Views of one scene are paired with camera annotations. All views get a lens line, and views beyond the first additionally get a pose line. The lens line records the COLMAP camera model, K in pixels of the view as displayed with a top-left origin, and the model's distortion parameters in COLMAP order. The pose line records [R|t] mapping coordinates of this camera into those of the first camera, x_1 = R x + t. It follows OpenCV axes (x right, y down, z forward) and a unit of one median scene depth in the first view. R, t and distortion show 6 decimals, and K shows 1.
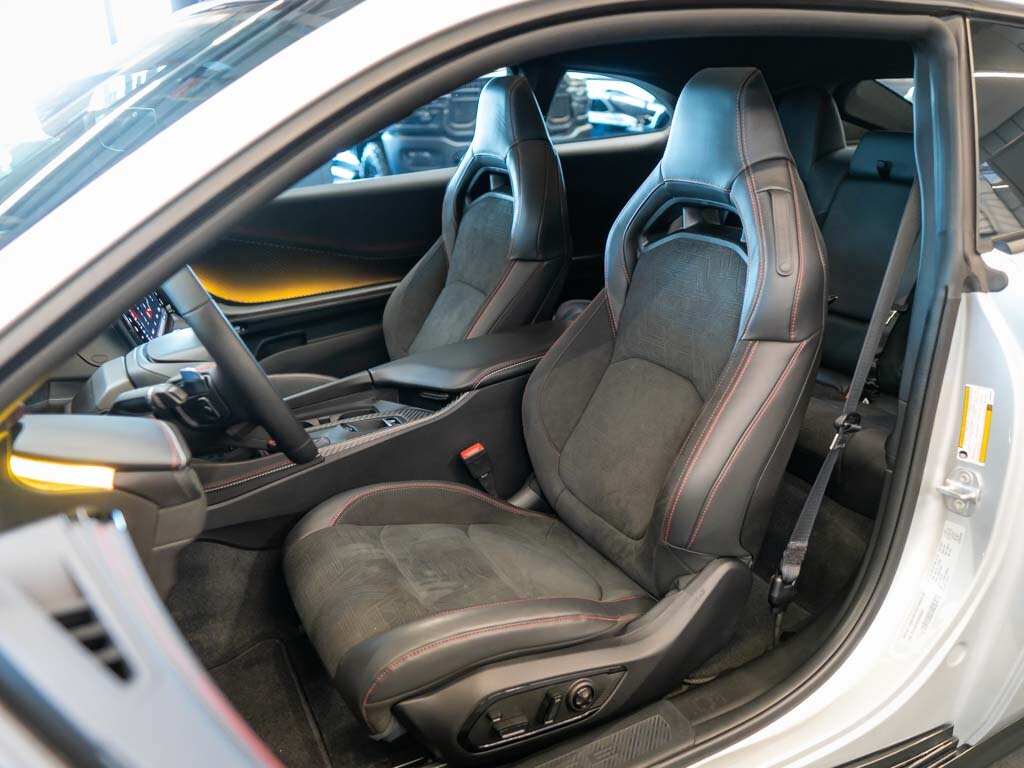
lens RADIAL K [[862.3, 0, 565.1], [0, 862.3, 385.7], [0, 0, 1]] dist [-0.003233, -0.001742]
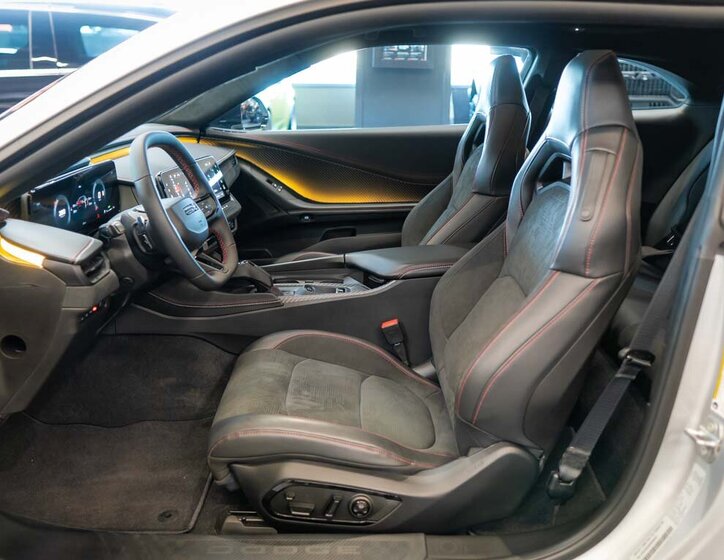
lens RADIAL K [[674.4, 0, 380.1], [0, 674.4, 267.5], [0, 0, 1]] dist [-0.002363, -0.015066]
pose [[0.876751, 0.171482, -0.449335, 0.402358], [-0.193076, 0.981181, -0.002279, -0.006340], [0.440488, 0.088754, 0.893360, 0.042415]]
